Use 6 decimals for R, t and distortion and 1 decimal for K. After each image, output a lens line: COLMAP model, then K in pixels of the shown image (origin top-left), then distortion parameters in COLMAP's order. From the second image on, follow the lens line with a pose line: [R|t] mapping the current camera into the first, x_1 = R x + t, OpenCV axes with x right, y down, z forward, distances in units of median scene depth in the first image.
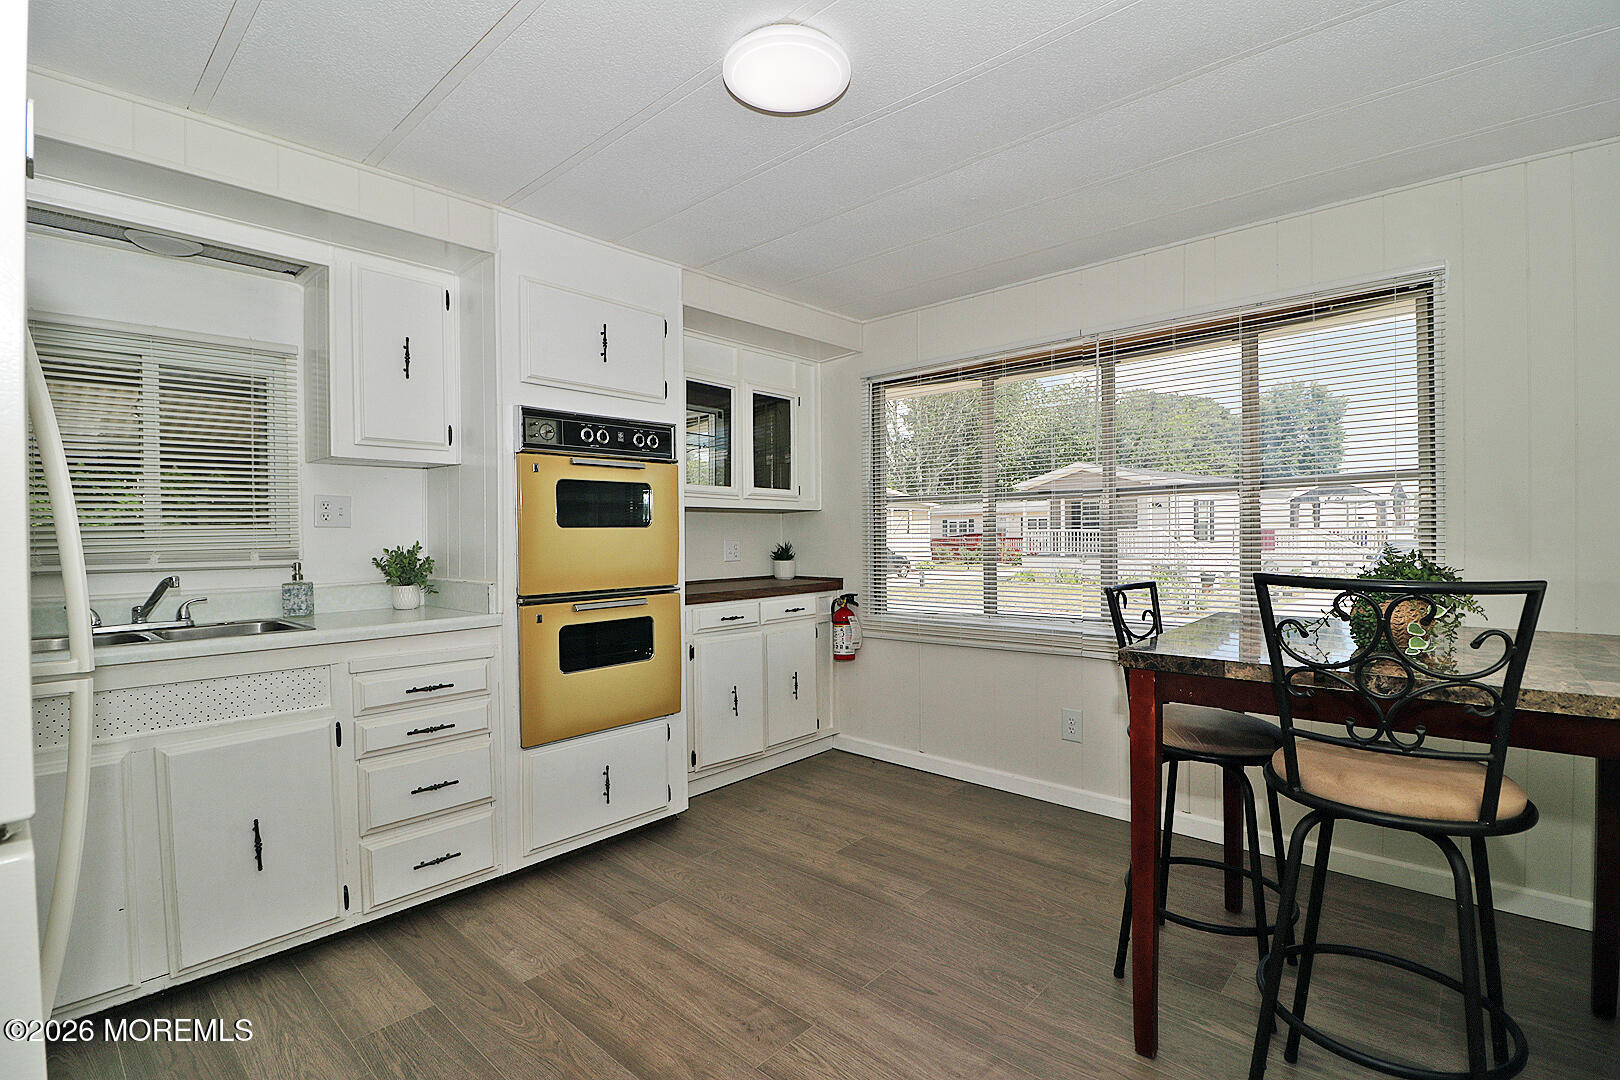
lens RADIAL K [[779.4, 0, 814.7], [0, 779.4, 532.1], [0, 0, 1]] dist [0.000823, -0.009106]
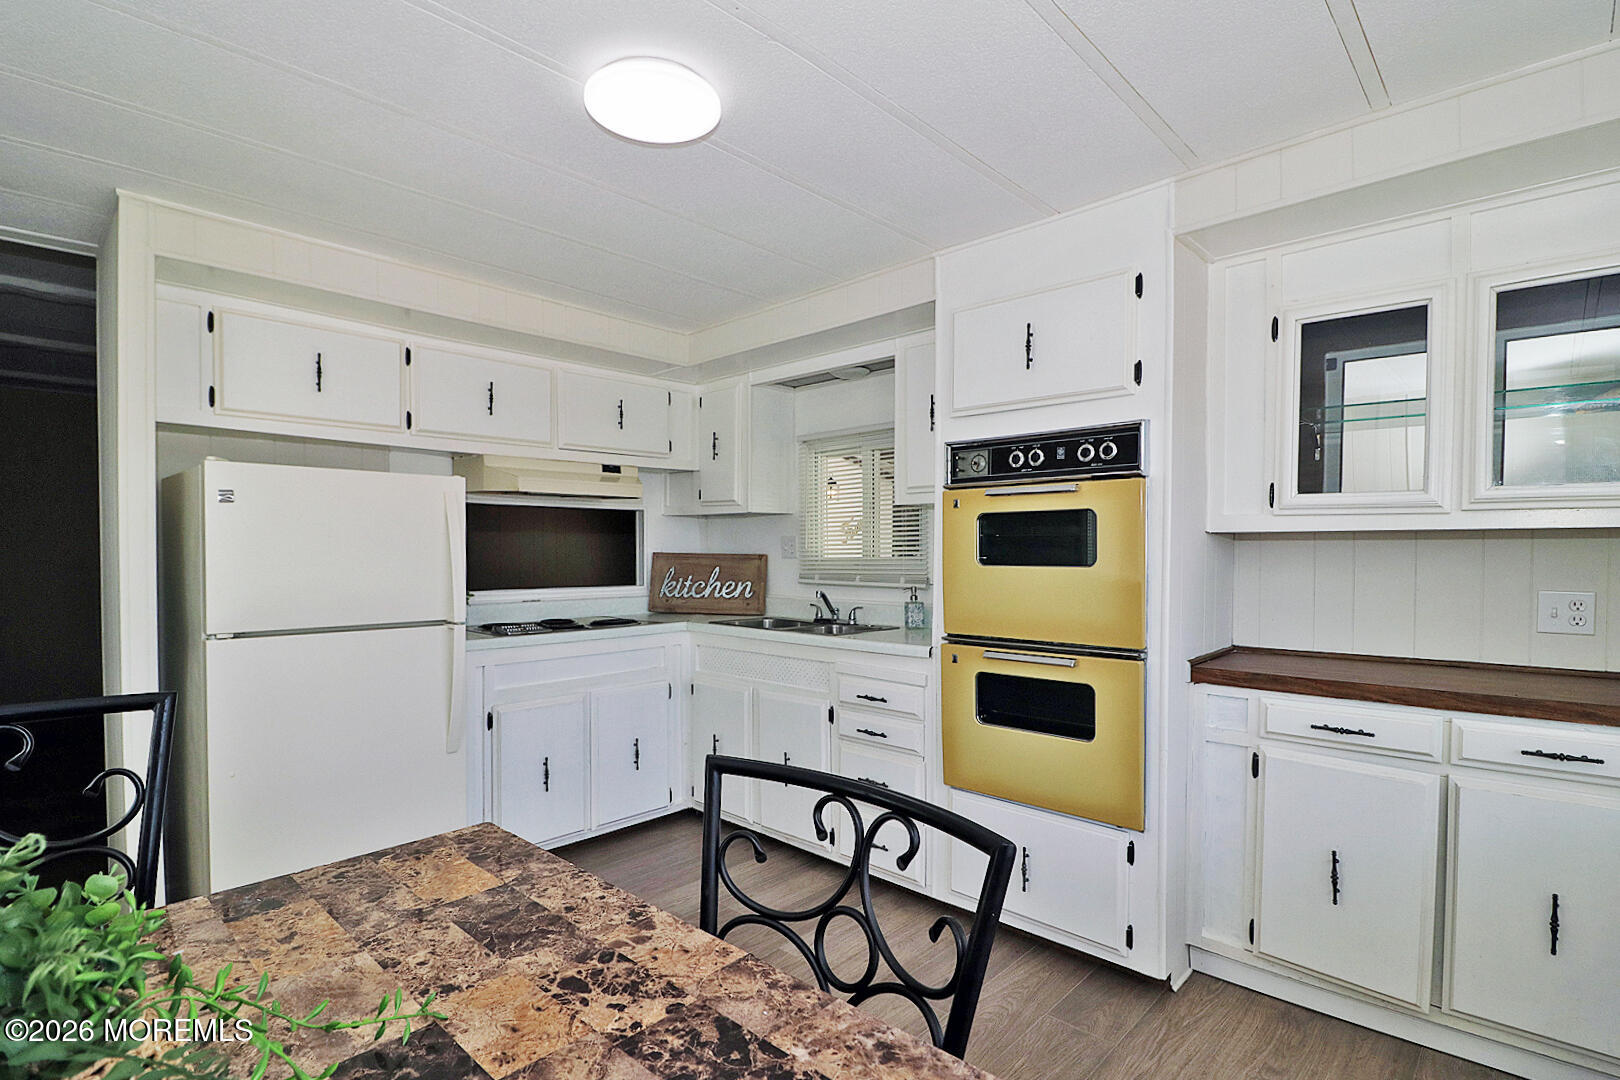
lens RADIAL K [[779.4, 0, 821.3], [0, 779.4, 561.6], [0, 0, 1]] dist [0.000823, -0.009106]
pose [[-0.029881, 0.027605, -0.999172, 0.570463], [0.001645, 0.999619, 0.027569, -0.034251], [0.999552, -0.000820, -0.029915, 0.790615]]
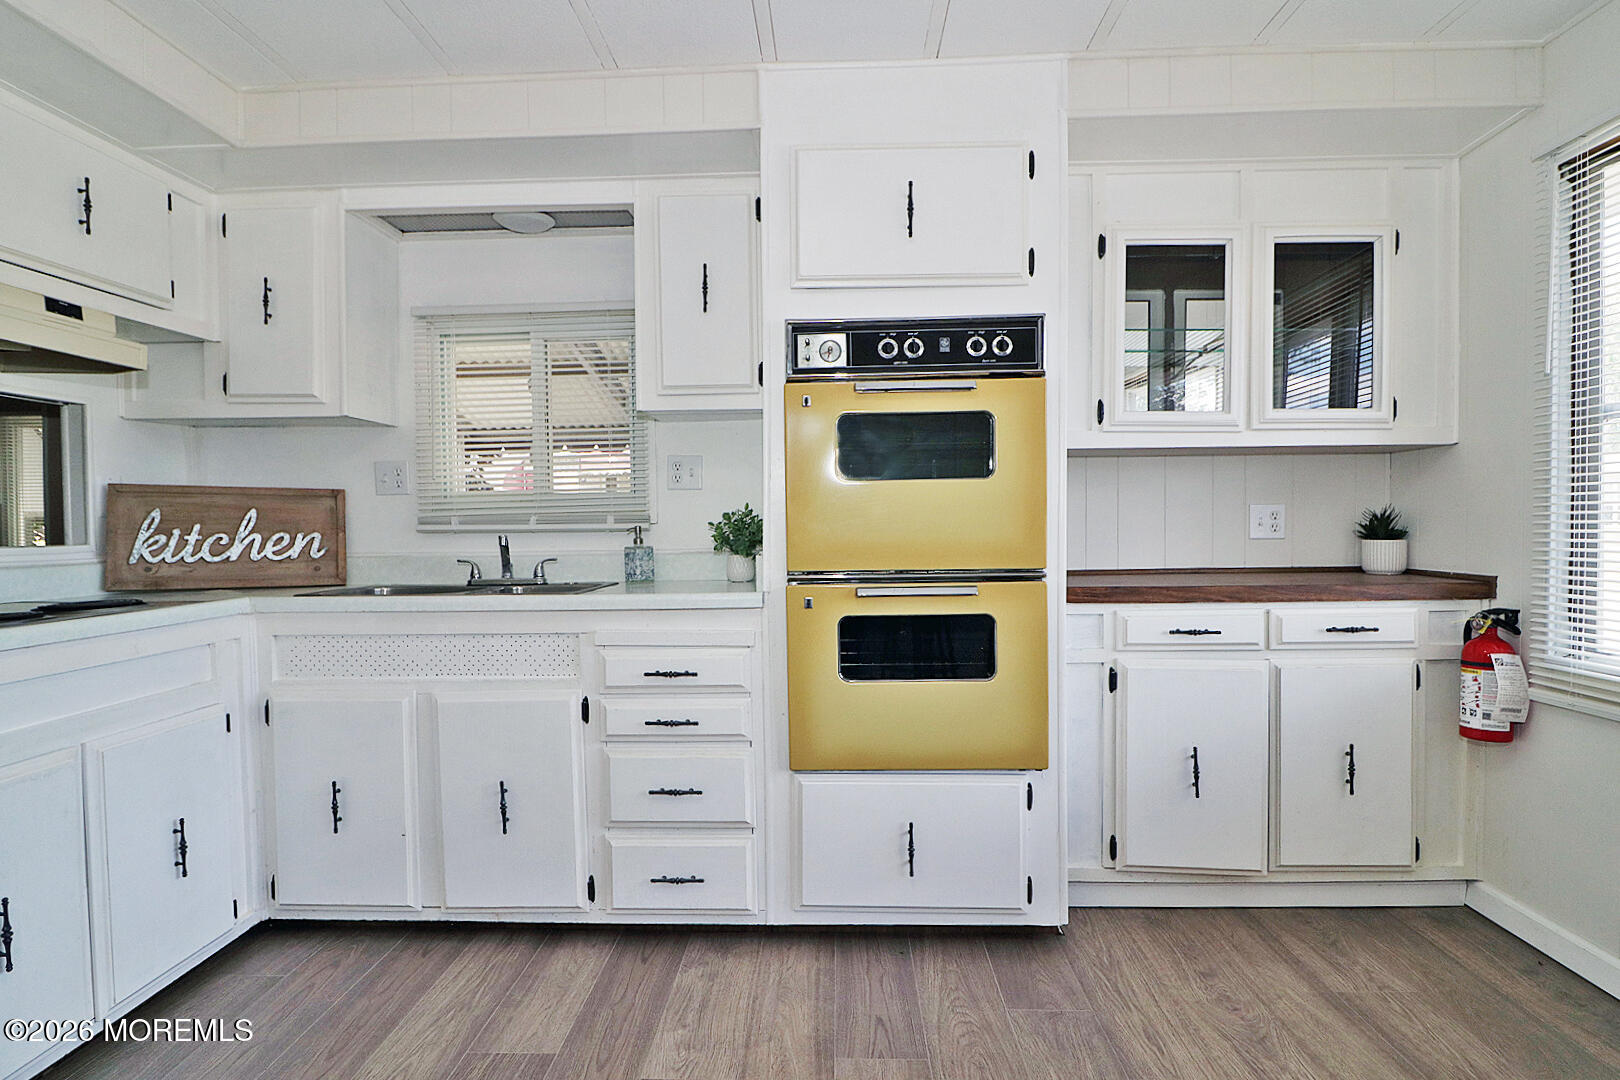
lens RADIAL K [[849.0, 0, 814.4], [0, 849.0, 541.9], [0, 0, 1]] dist [-0.004783, -0.001601]
pose [[0.630376, 0.018674, -0.776065, 0.257294], [0.005725, 0.999572, 0.028702, 0.026751], [0.776269, -0.022536, 0.629999, 0.453300]]
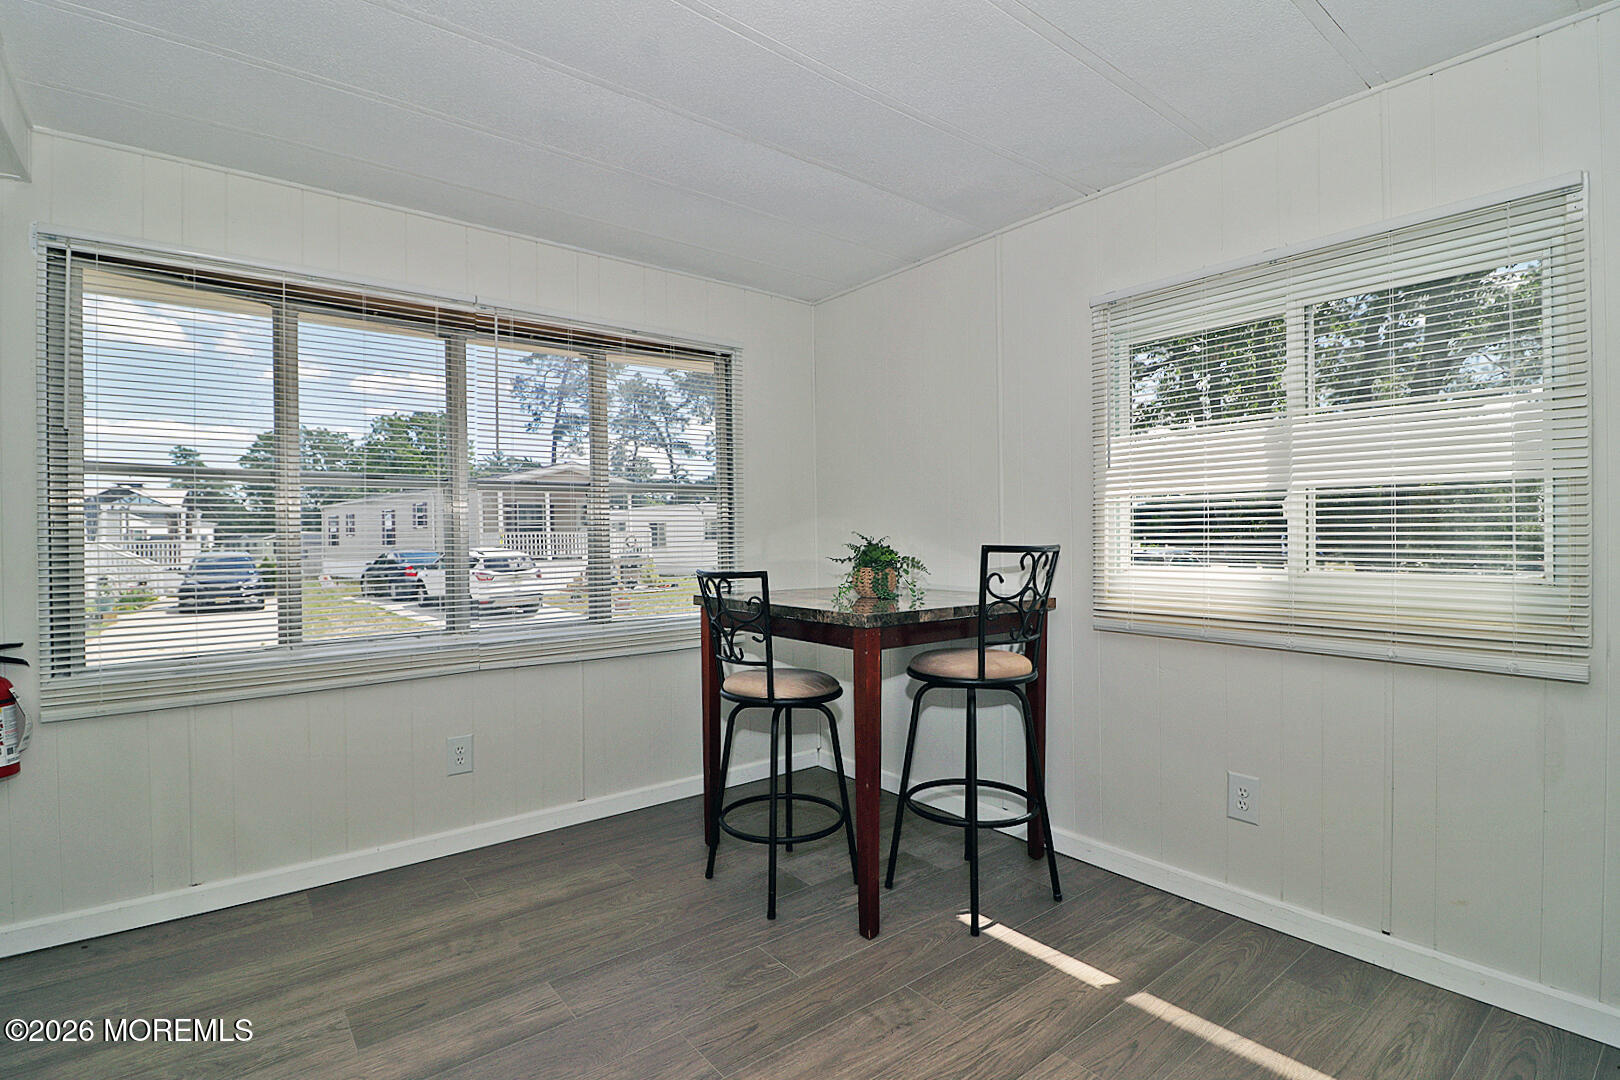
lens RADIAL K [[779.4, 0, 818.0], [0, 779.4, 535.6], [0, 0, 1]] dist [0.000823, -0.009106]
pose [[0.140612, 0.011910, 0.989993, -0.520229], [0.007162, 0.999889, -0.013046, 0.026084], [-0.990039, 0.008925, 0.140511, 0.562321]]
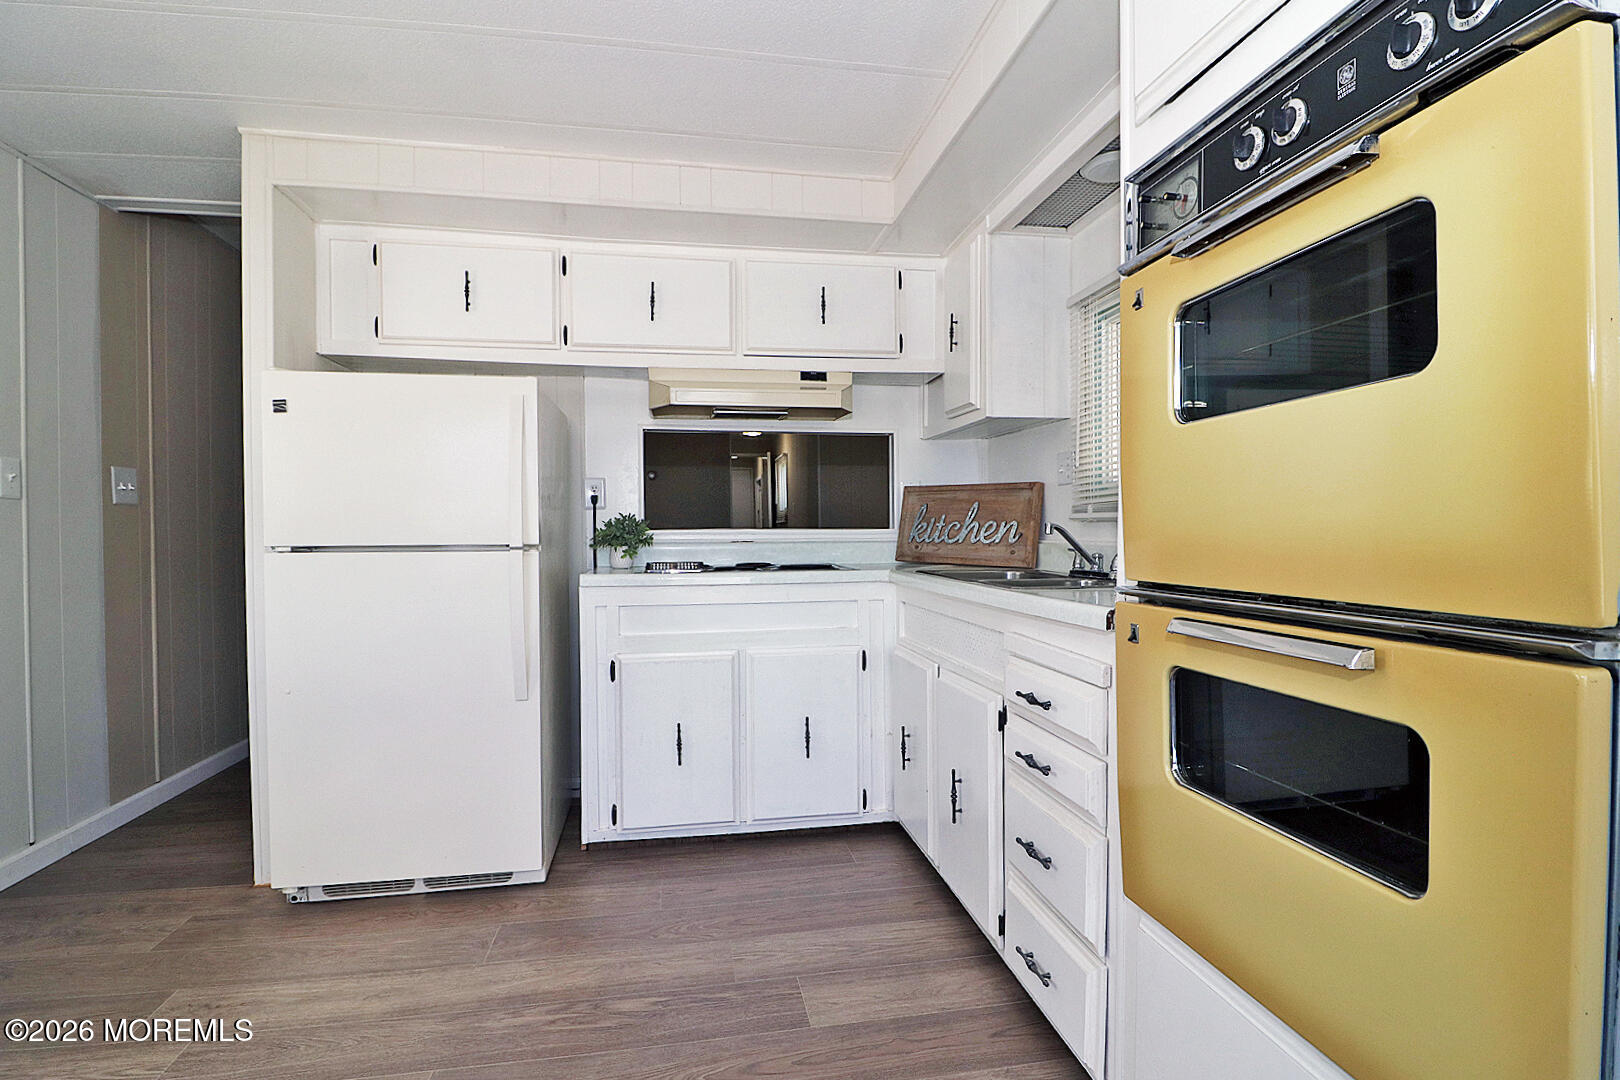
lens RADIAL K [[779.4, 0, 814.1], [0, 779.4, 547.5], [0, 0, 1]] dist [0.000823, -0.009106]
pose [[-0.628030, 0.033411, -0.777471, 0.107881], [0.016137, 0.999422, 0.029913, 0.040561], [0.778022, 0.006240, -0.628206, 1.045112]]
